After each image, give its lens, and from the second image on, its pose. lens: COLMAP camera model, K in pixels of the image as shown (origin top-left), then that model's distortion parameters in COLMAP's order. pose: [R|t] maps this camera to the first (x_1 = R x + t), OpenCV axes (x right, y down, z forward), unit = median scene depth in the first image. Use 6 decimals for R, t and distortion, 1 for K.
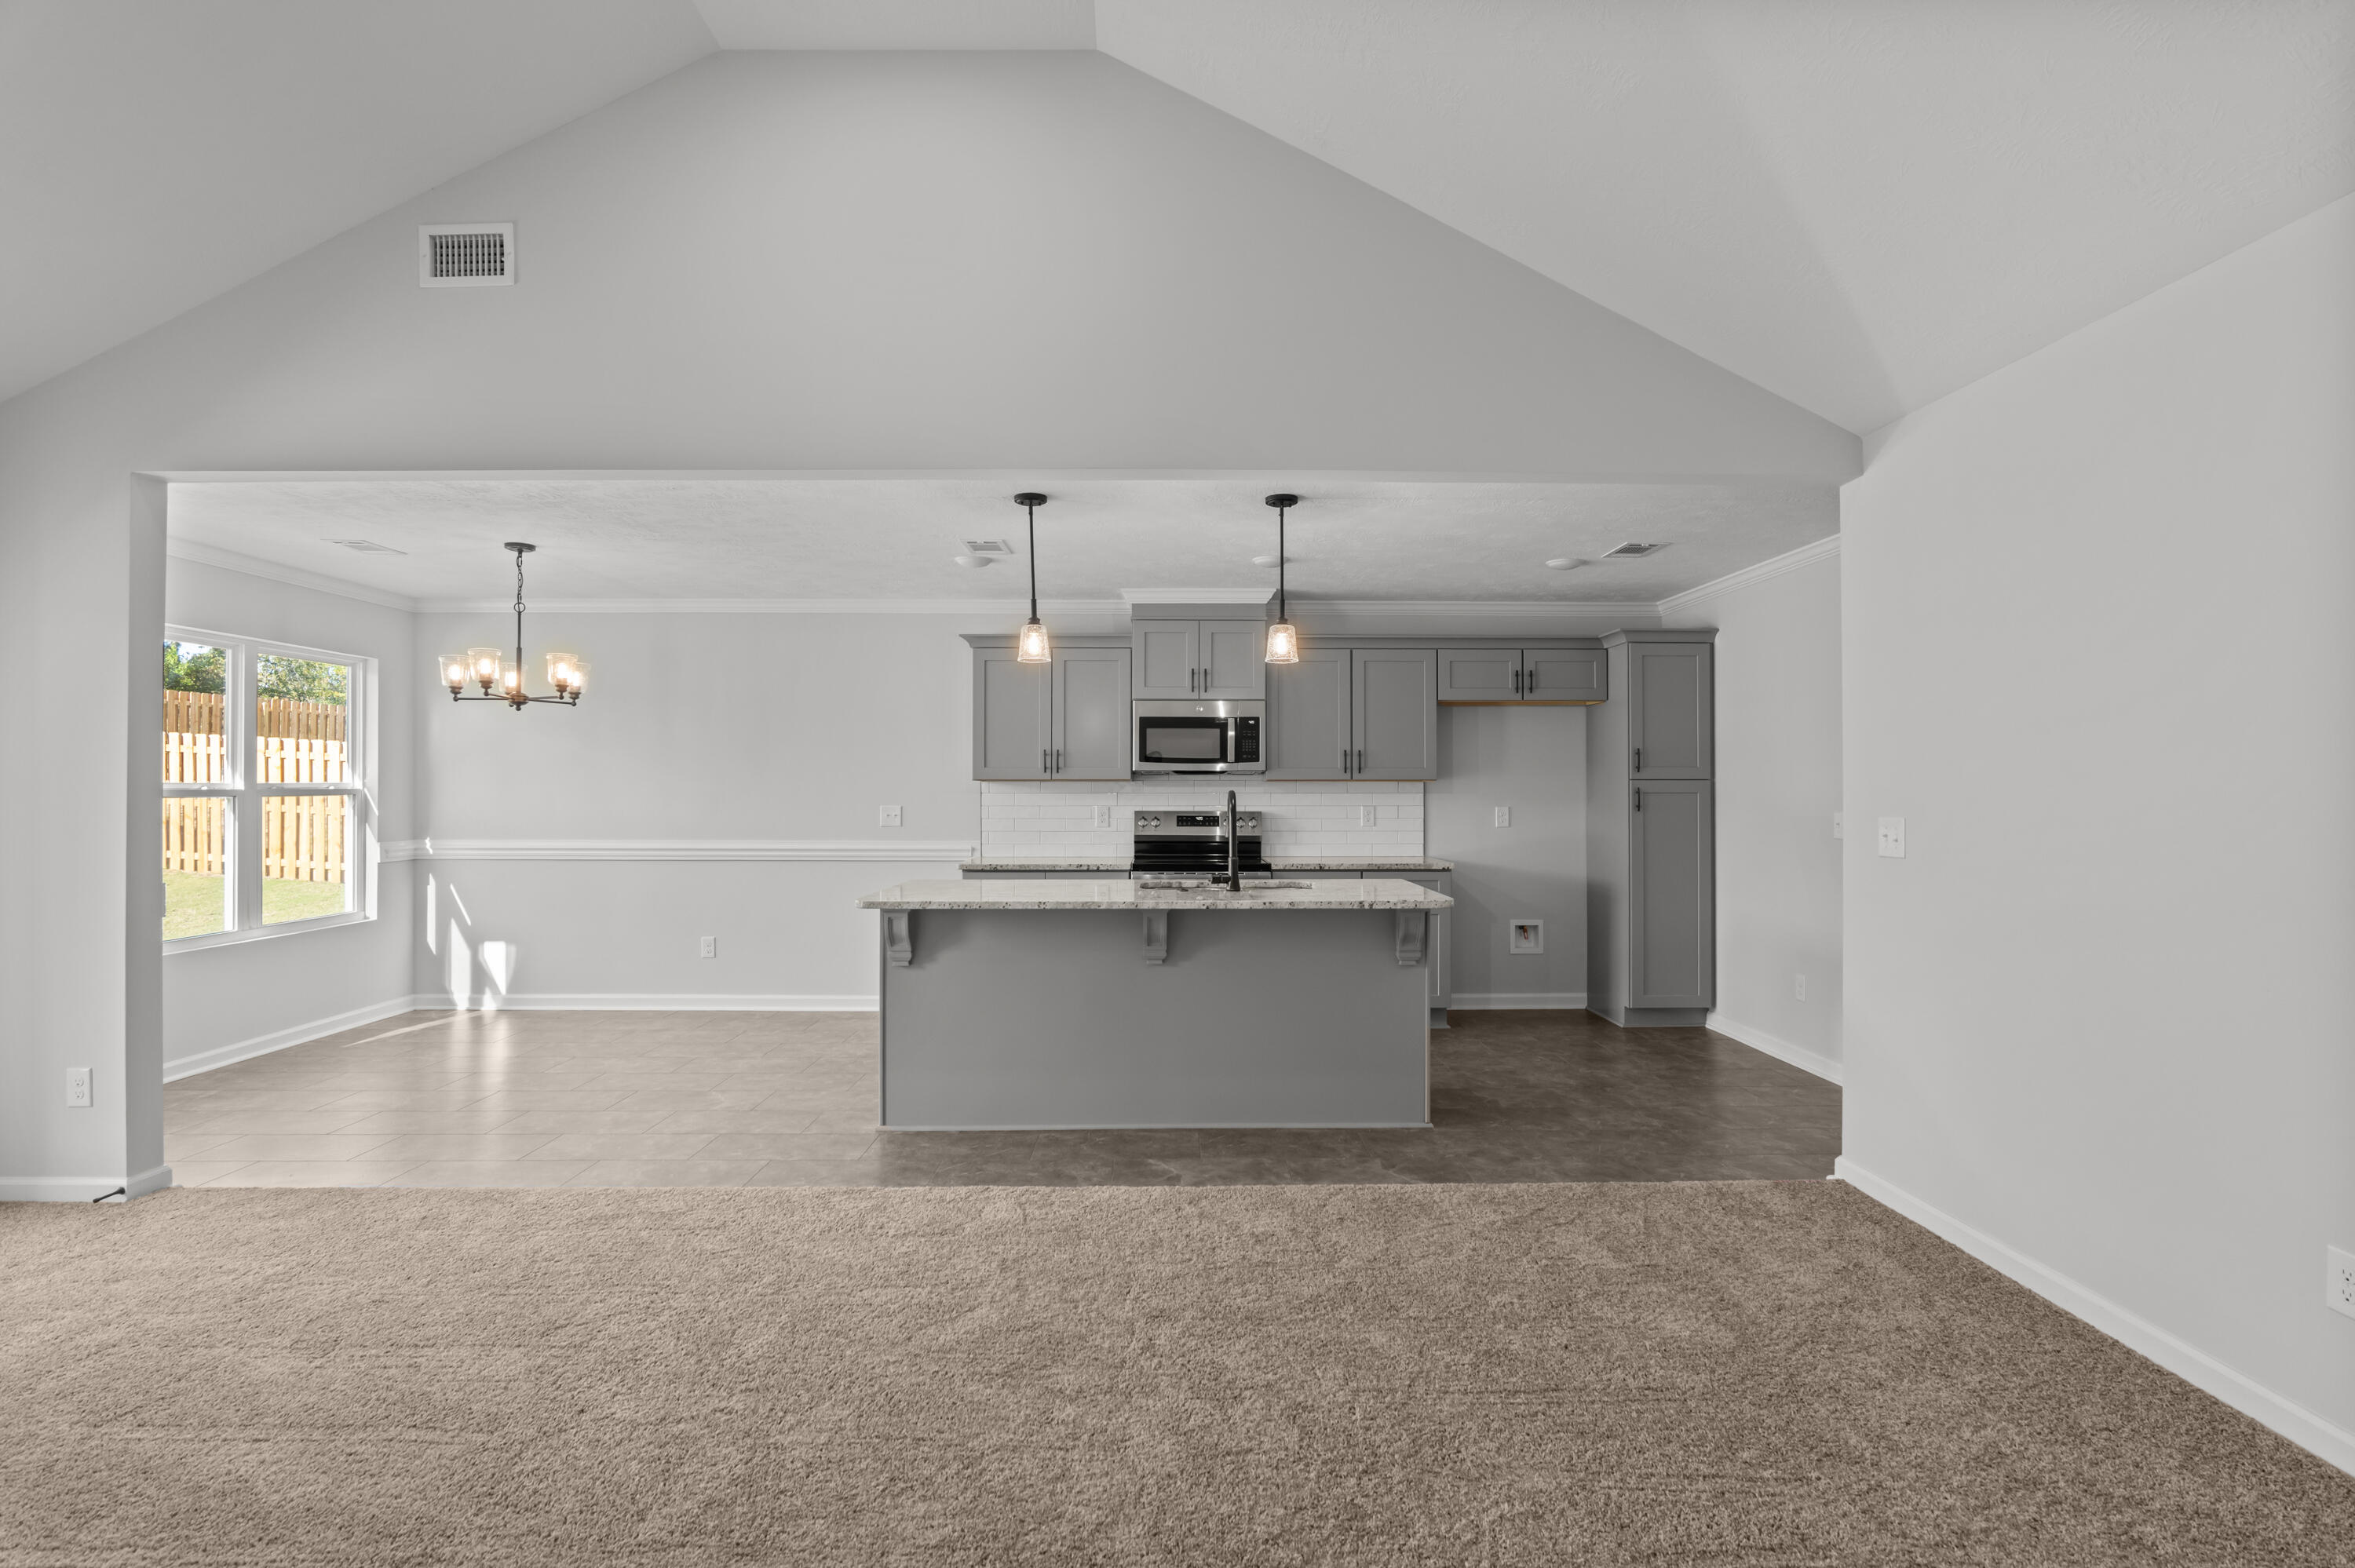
lens RADIAL K [[1088.2, 0, 1180.5], [0, 1088.2, 809.8], [0, 0, 1]] dist [-0.001096, -0.000268]
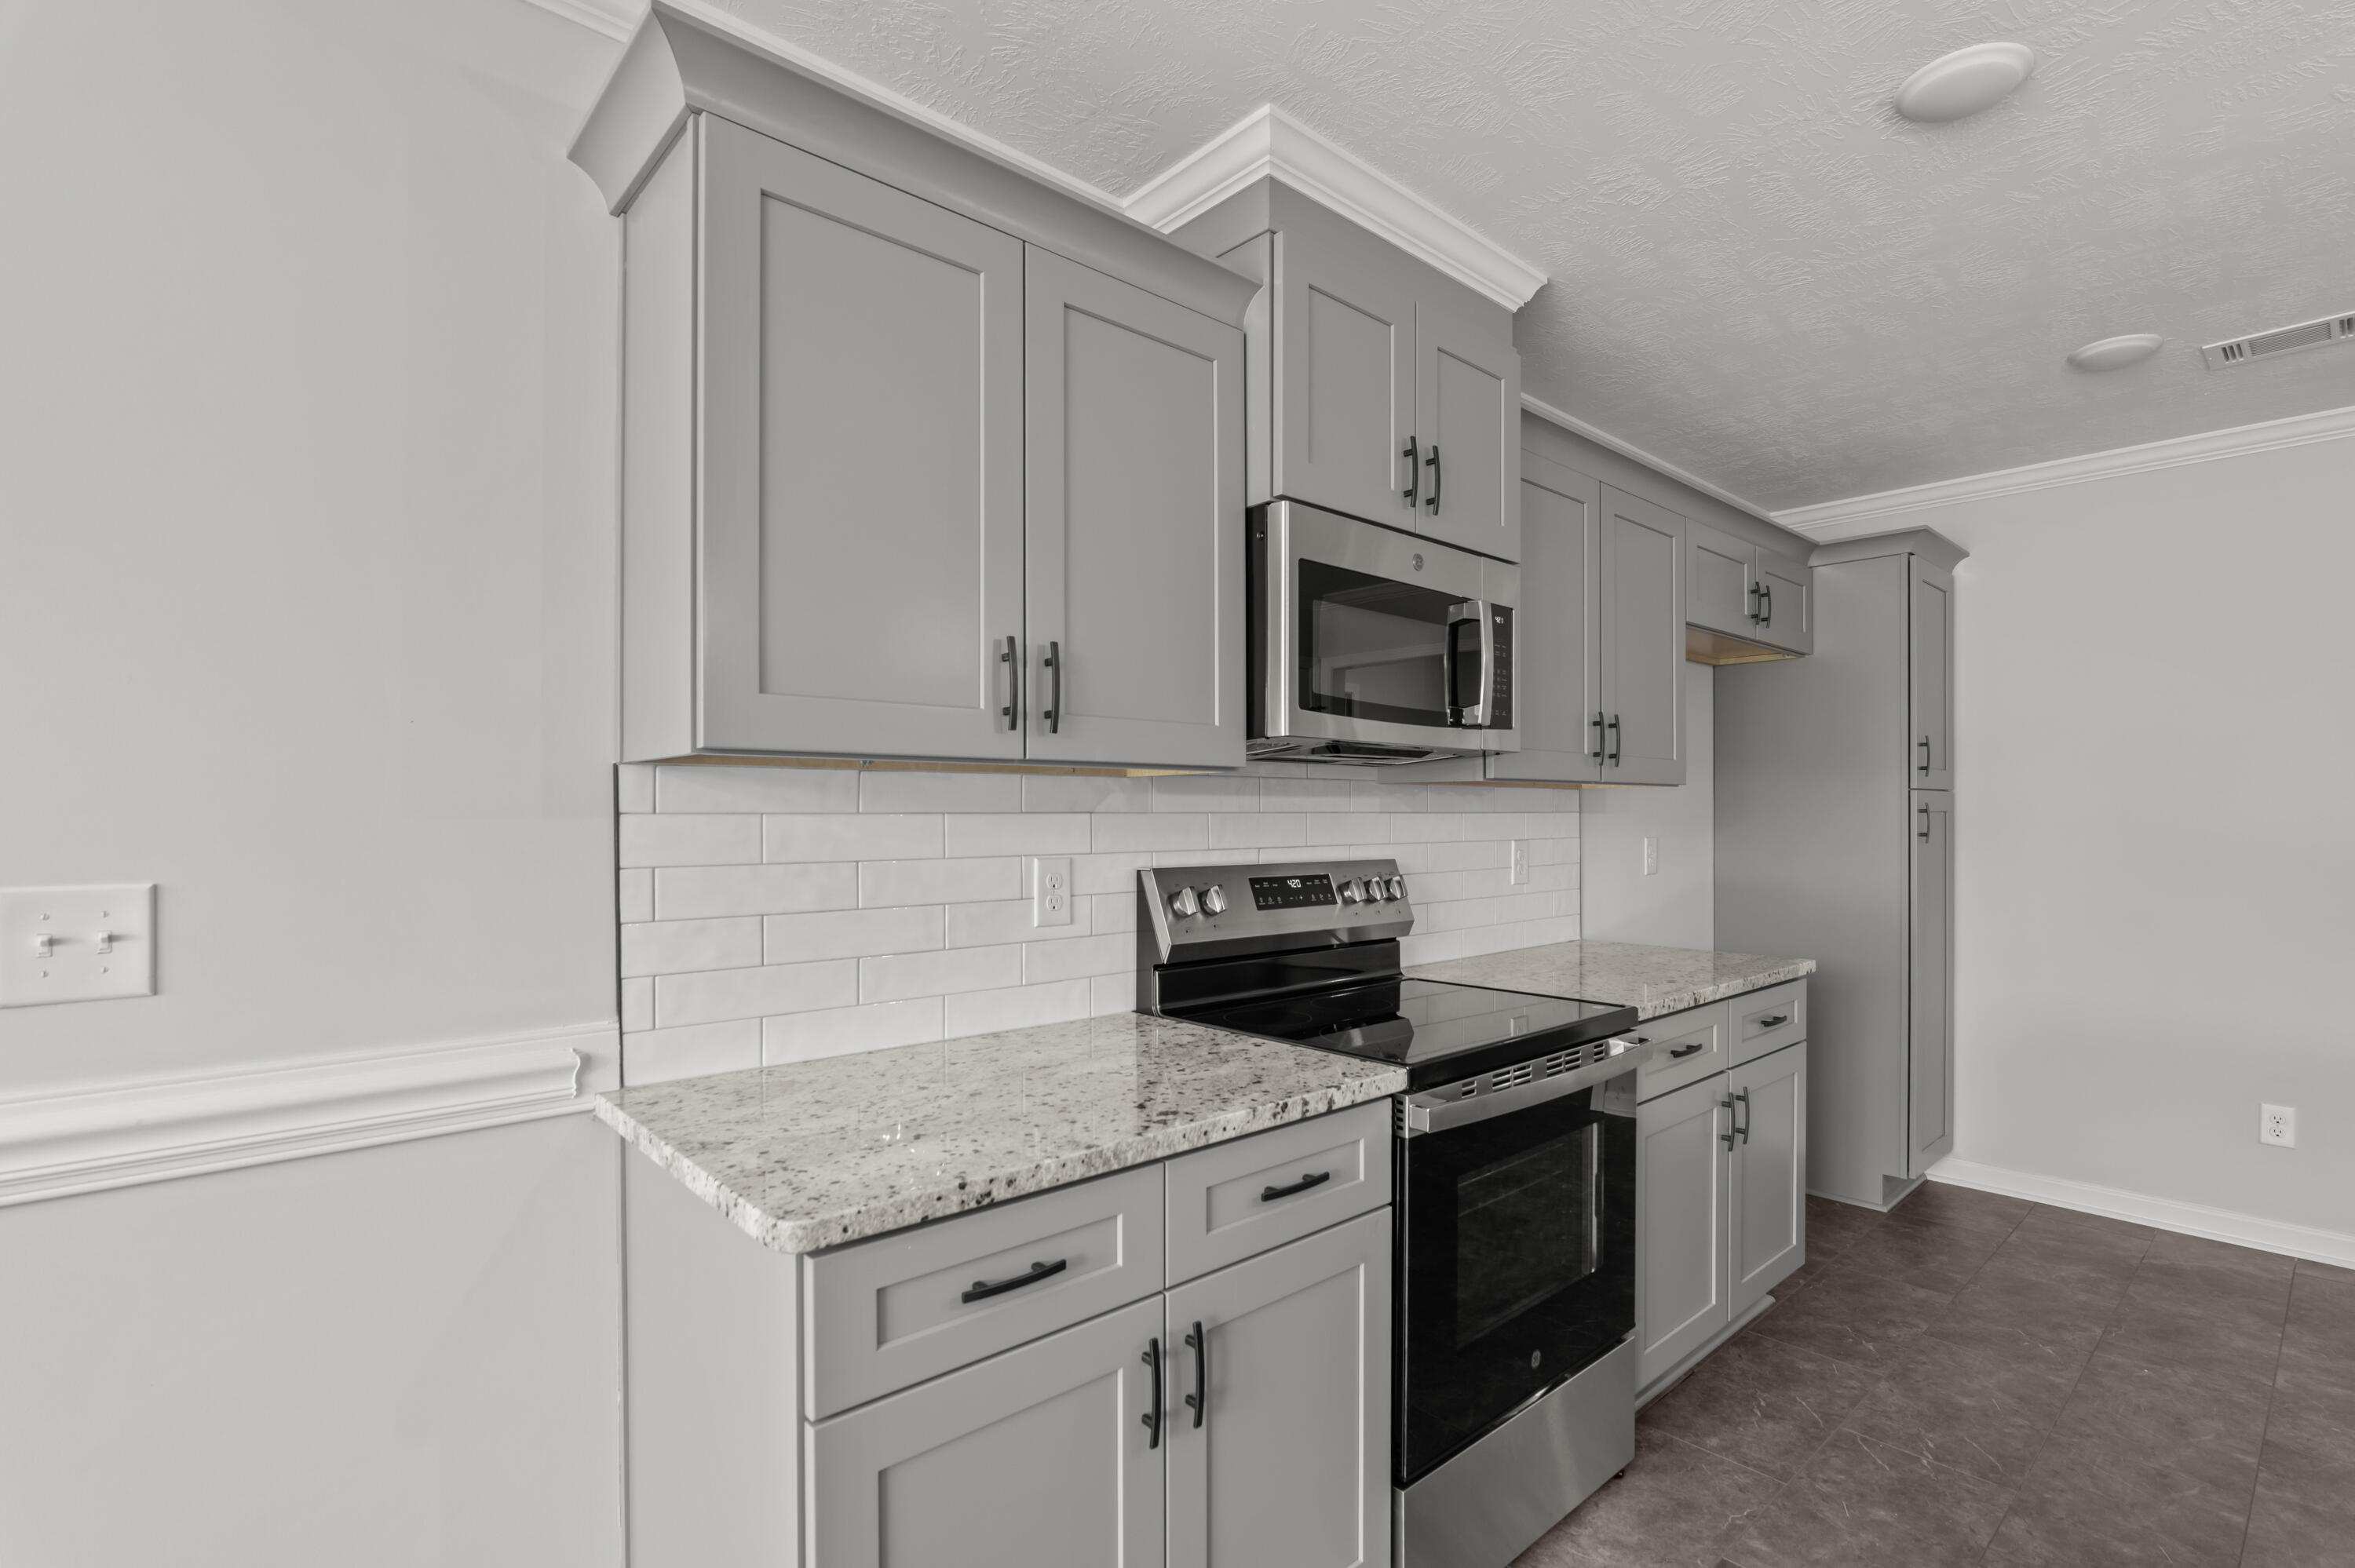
lens RADIAL K [[1088.2, 0, 1180.5], [0, 1088.2, 809.8], [0, 0, 1]] dist [-0.001096, -0.000268]
pose [[0.748109, -0.002078, 0.663572, -0.252130], [0.013853, 0.999826, -0.012487, -0.012625], [-0.663431, 0.018535, 0.748008, 0.752330]]
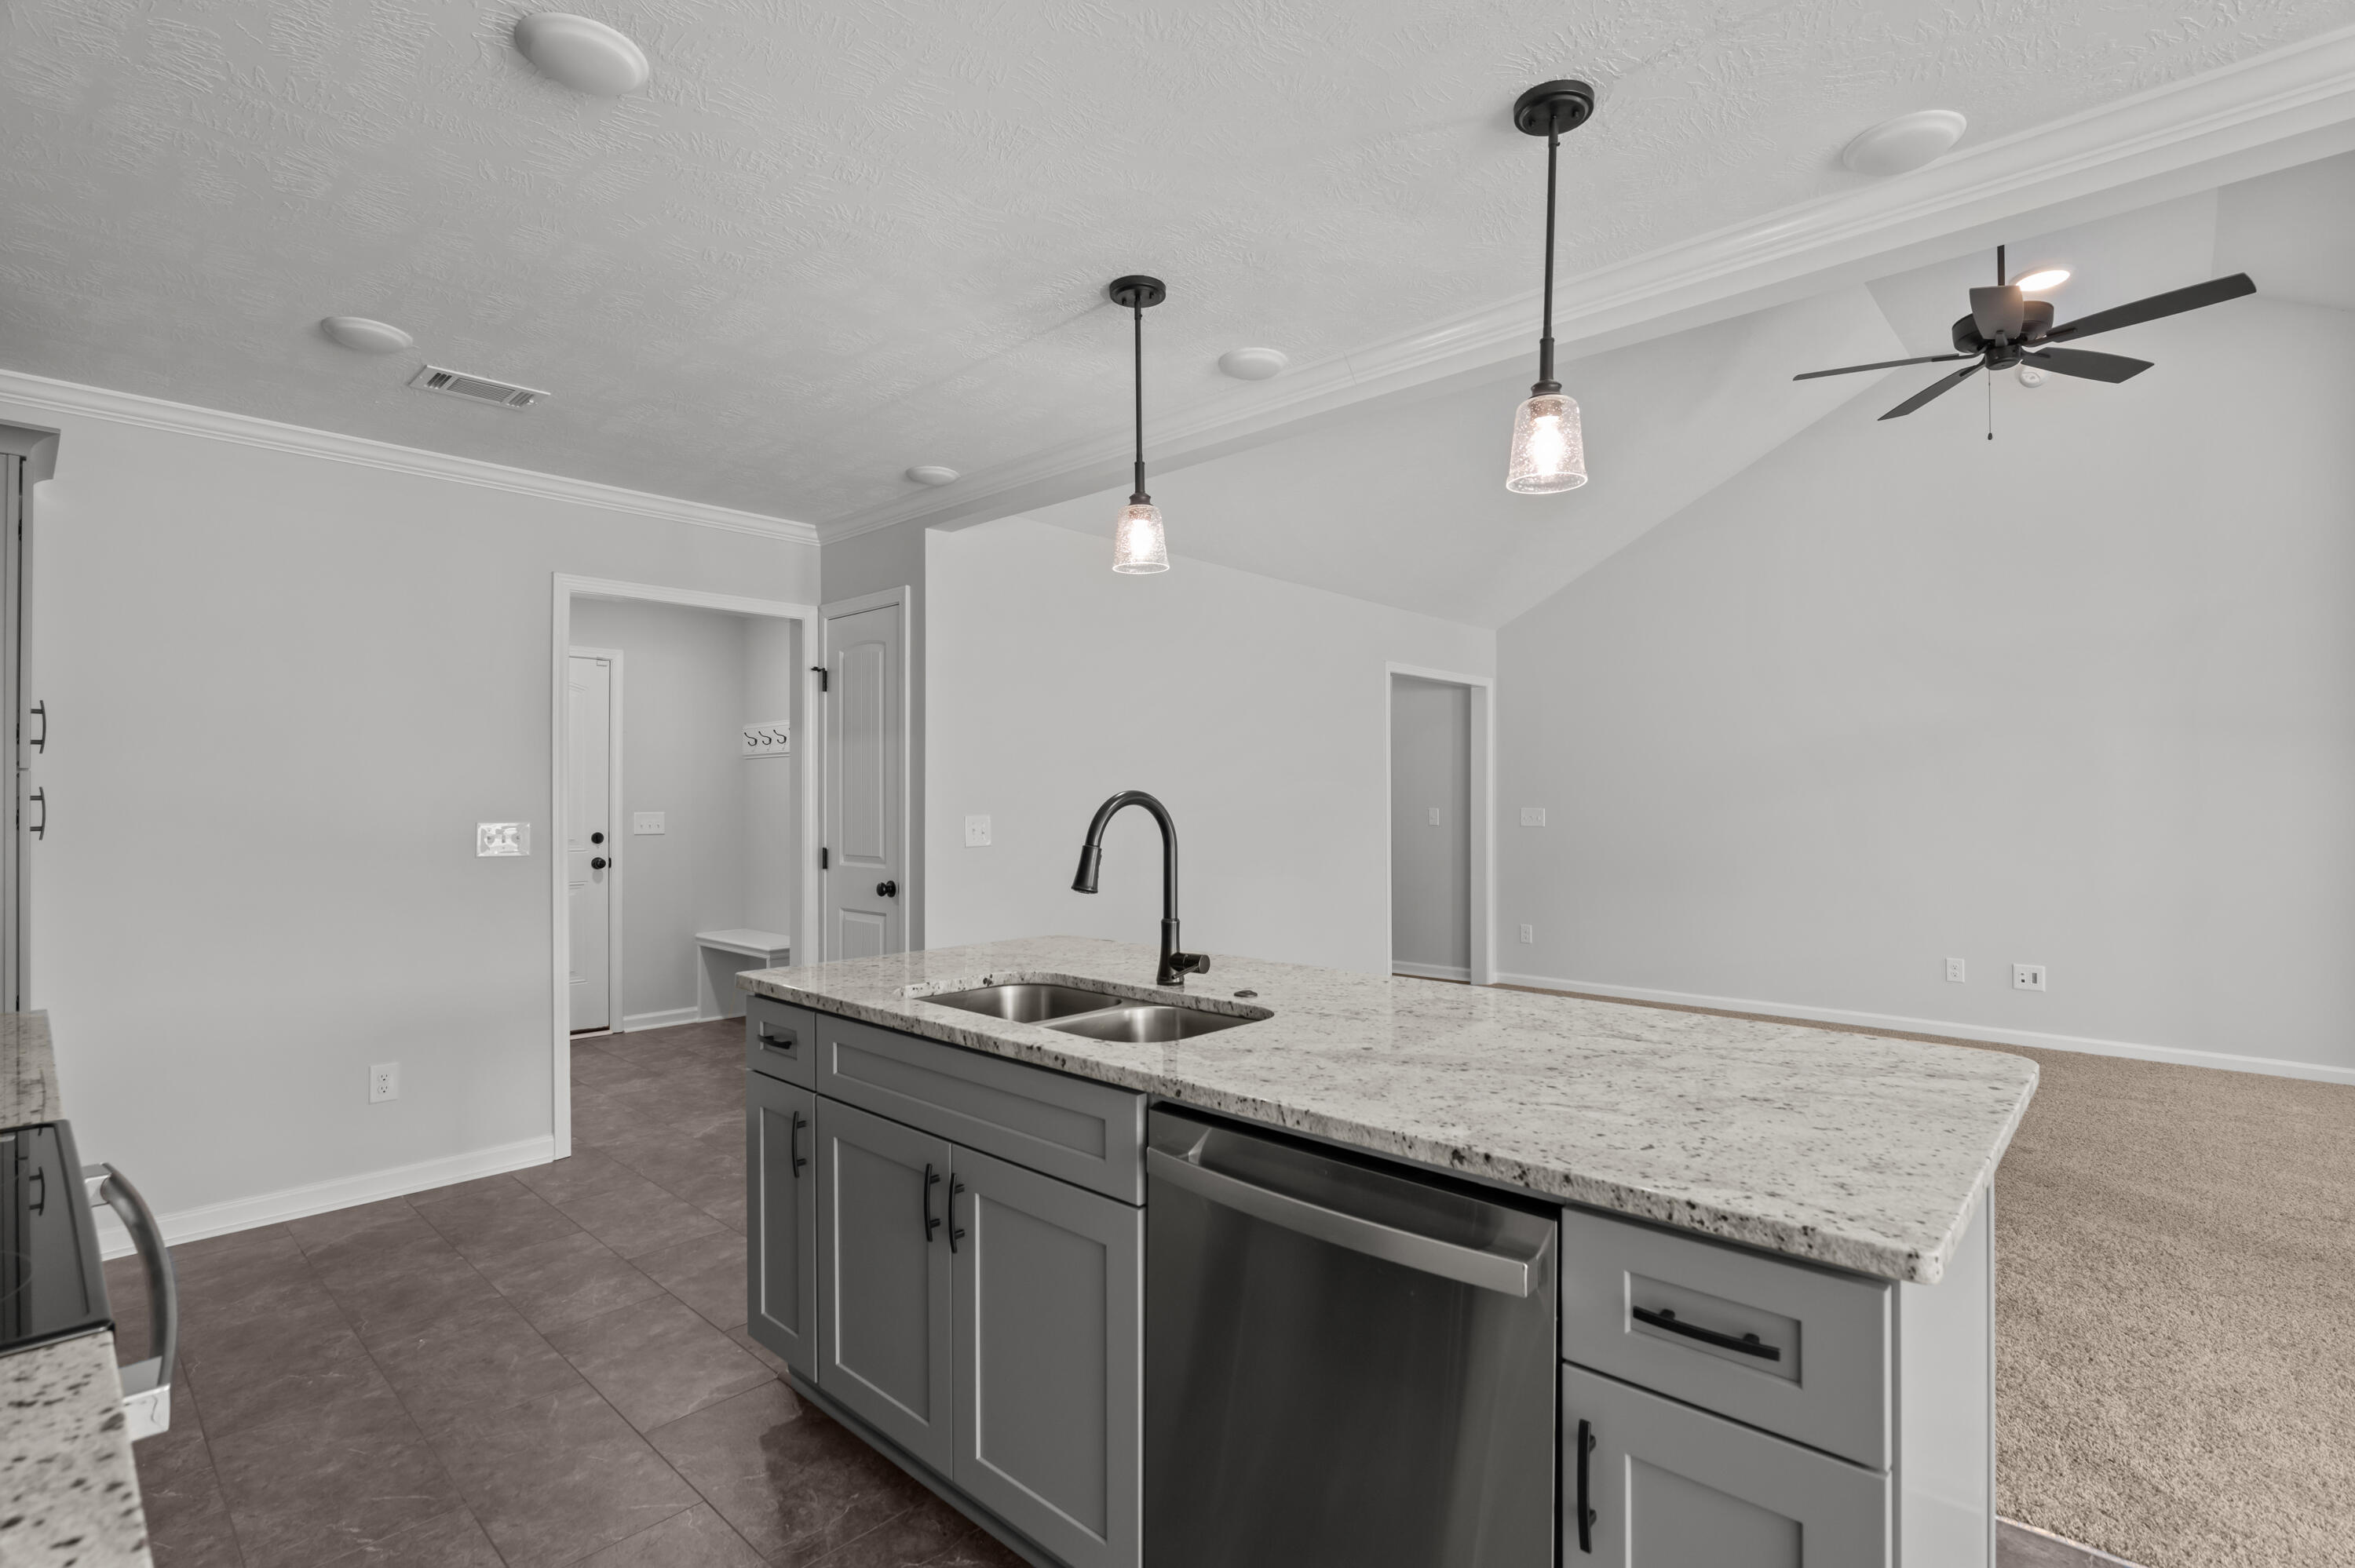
lens RADIAL K [[1114.2, 0, 1146.0], [0, 1114.2, 786.3], [0, 0, 1]] dist [0.000175, 0.000234]
pose [[-0.715218, 0.004228, 0.698889, -0.216721], [0.012741, 0.999894, 0.006990, -0.015502], [-0.698785, 0.013904, -0.715196, 0.913771]]
